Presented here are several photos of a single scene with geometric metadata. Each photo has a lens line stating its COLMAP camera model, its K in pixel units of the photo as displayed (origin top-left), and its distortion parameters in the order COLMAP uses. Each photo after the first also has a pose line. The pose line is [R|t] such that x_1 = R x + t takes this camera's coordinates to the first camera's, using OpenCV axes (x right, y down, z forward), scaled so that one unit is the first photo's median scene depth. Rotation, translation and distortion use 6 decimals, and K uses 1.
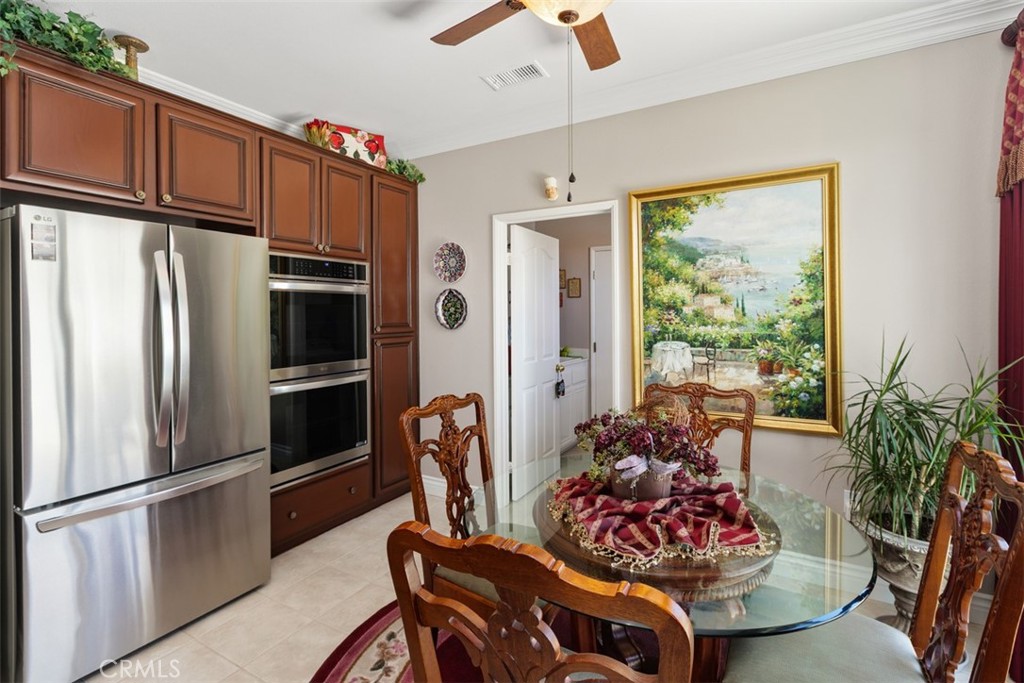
lens RADIAL K [[474.0, 0, 515.3], [0, 474.0, 312.8], [0, 0, 1]] dist [0.002743, 0.000046]
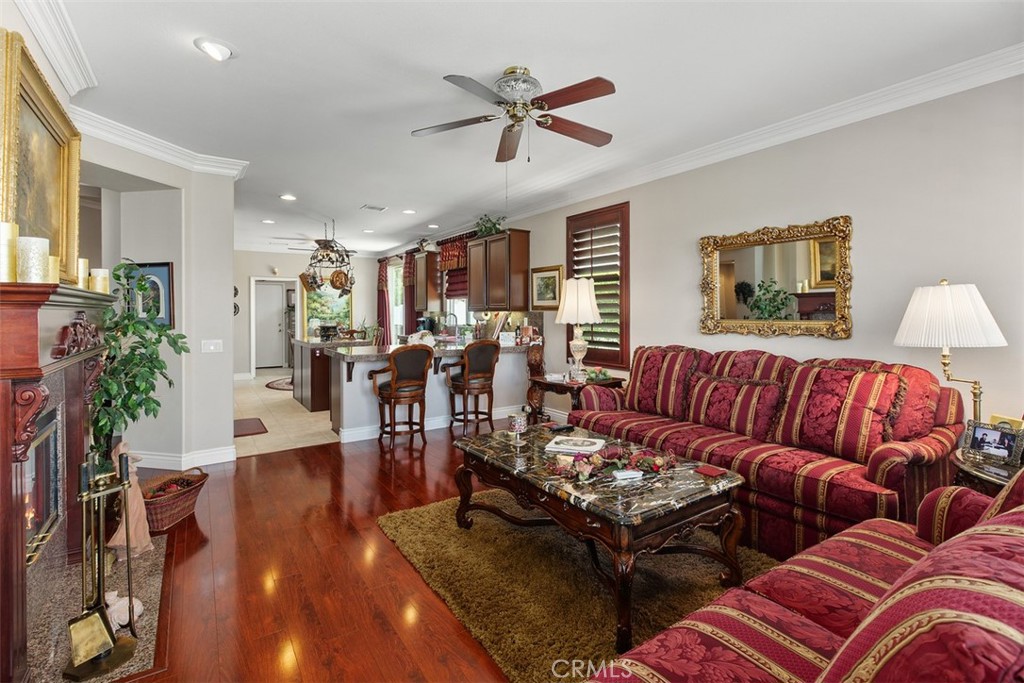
lens RADIAL K [[474.0, 0, 515.3], [0, 474.0, 312.8], [0, 0, 1]] dist [0.002743, 0.000046]
pose [[0.424940, 0.004722, 0.905209, -2.409811], [0.006681, 0.999943, -0.008352, 0.057262], [-0.905197, 0.009597, 0.424884, -2.046773]]
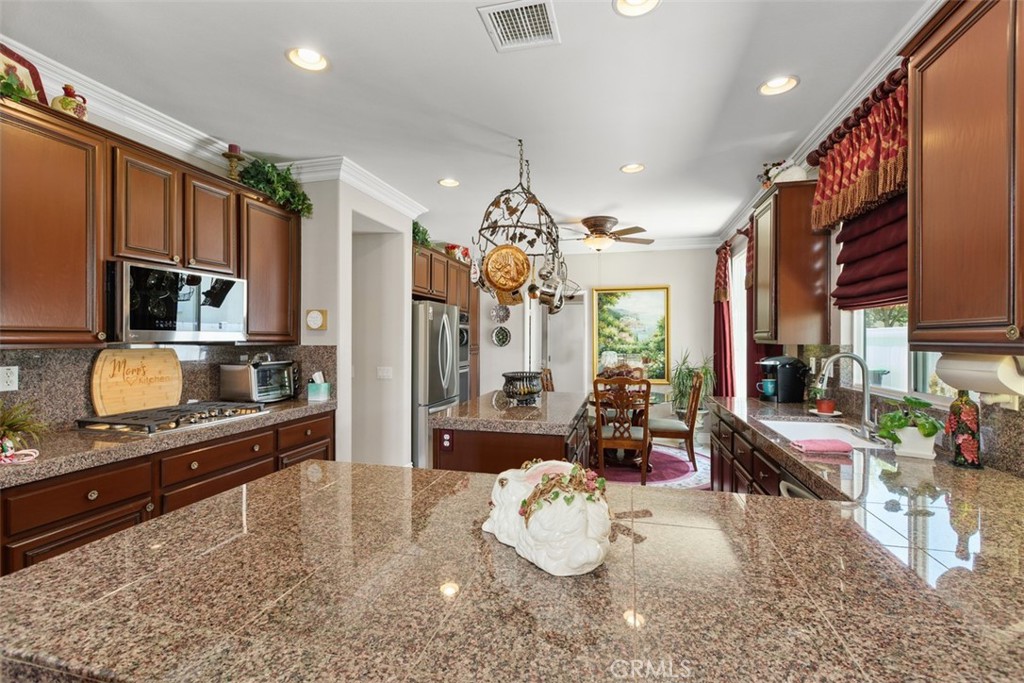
lens RADIAL K [[460.2, 0, 512.0], [0, 460.2, 341.5], [0, 0, 1]] dist [-0.002890, -0.000229]
pose [[0.959135, 0.008828, 0.282811, -0.822046], [-0.008645, 0.999961, -0.001898, 0.019975], [-0.282817, -0.000625, 0.959174, -1.128038]]
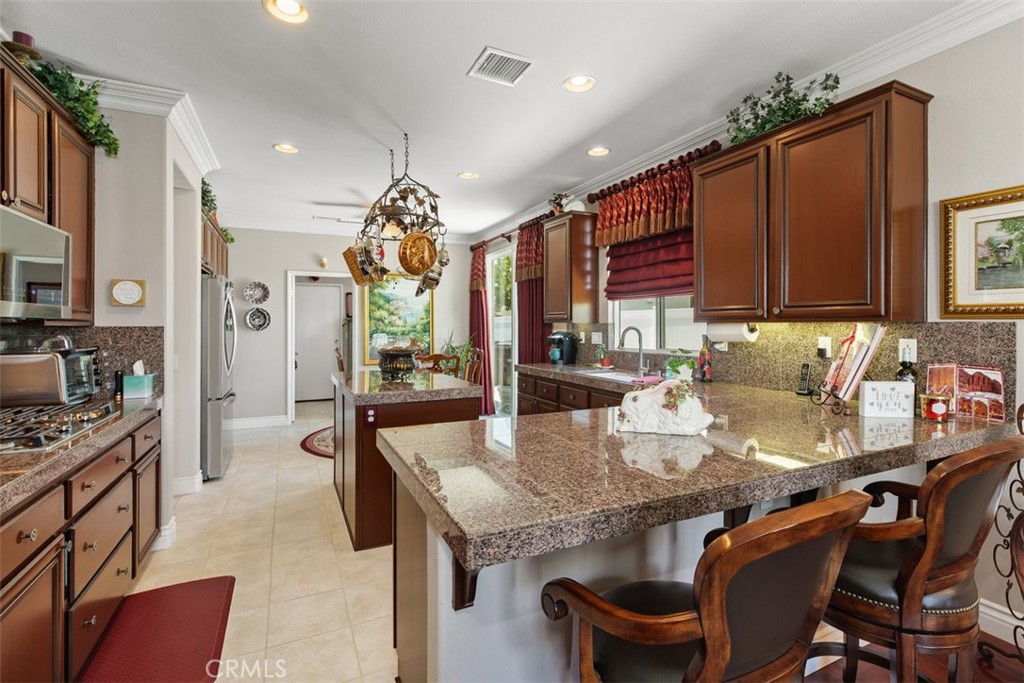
lens RADIAL K [[469.8, 0, 511.2], [0, 469.8, 325.2], [0, 0, 1]] dist [-0.000849, -0.000197]
pose [[0.555683, 0.006753, 0.831367, -1.366320], [0.002555, 0.999948, -0.009830, 0.043234], [-0.831390, 0.007586, 0.555637, -0.970805]]
